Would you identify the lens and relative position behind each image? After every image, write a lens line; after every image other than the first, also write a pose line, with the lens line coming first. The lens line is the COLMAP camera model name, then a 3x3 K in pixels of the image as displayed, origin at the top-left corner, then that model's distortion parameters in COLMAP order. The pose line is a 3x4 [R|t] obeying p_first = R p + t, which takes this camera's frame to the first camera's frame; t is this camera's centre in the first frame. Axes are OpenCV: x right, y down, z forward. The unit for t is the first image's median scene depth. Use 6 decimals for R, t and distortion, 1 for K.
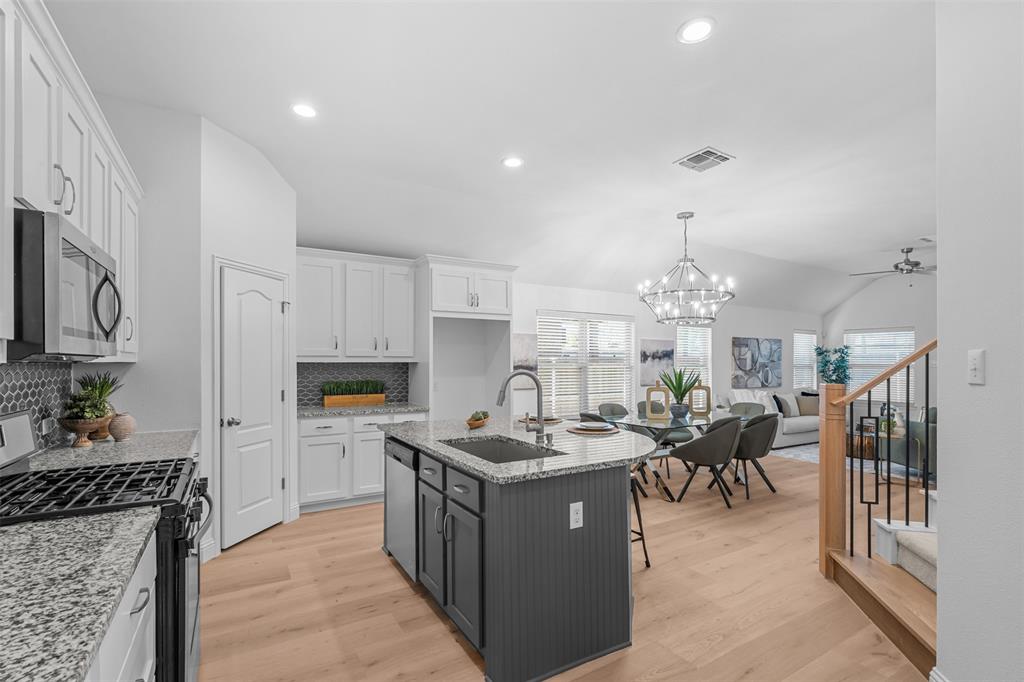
lens RADIAL K [[465.8, 0, 517.7], [0, 465.8, 356.3], [0, 0, 1]] dist [-0.007400, 0.000827]
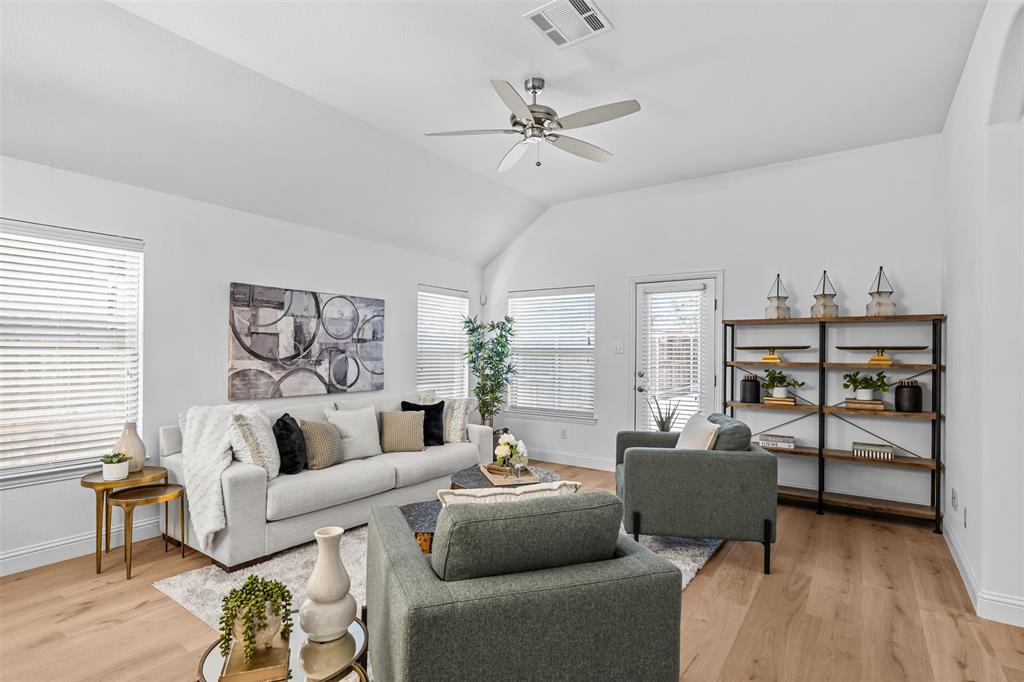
lens RADIAL K [[511.6, 0, 506.3], [0, 511.6, 349.6], [0, 0, 1]] dist [0.000470, 0.002204]
pose [[0.913320, 0.003720, 0.407226, 0.563798], [-0.007397, 0.999945, 0.007455, 0.017605], [-0.407176, -0.009821, 0.913297, 0.514502]]
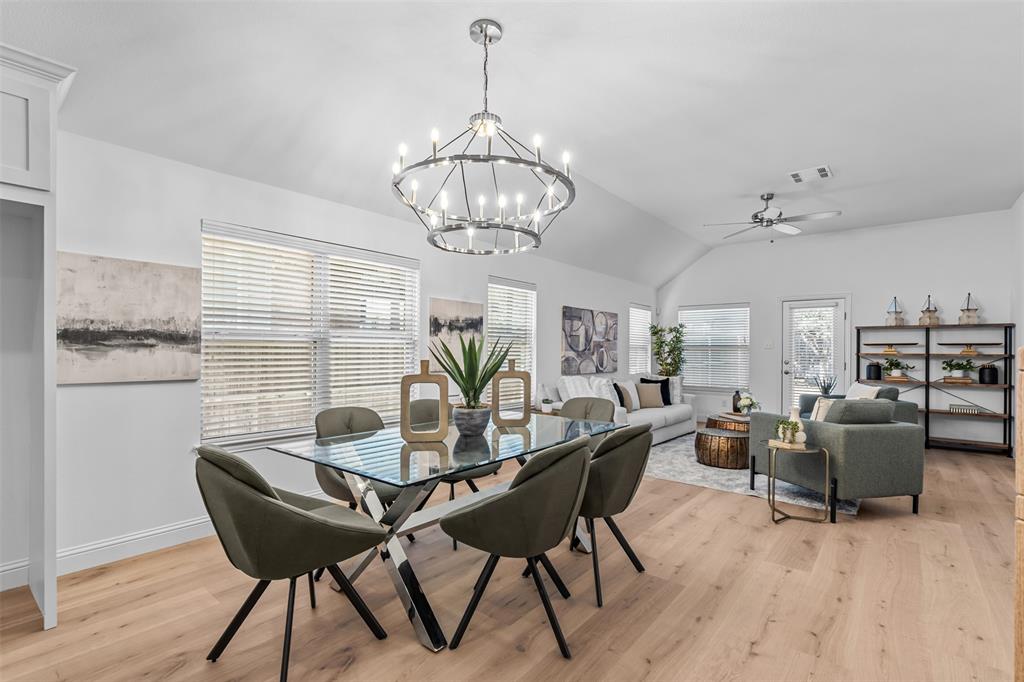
lens RADIAL K [[465.8, 0, 511.4], [0, 465.8, 343.7], [0, 0, 1]] dist [-0.007400, 0.000827]
pose [[0.944930, 0.008385, 0.327165, 0.157601], [-0.007687, 0.999965, -0.003425, 0.024925], [-0.327183, 0.000722, 0.944961, 0.361617]]
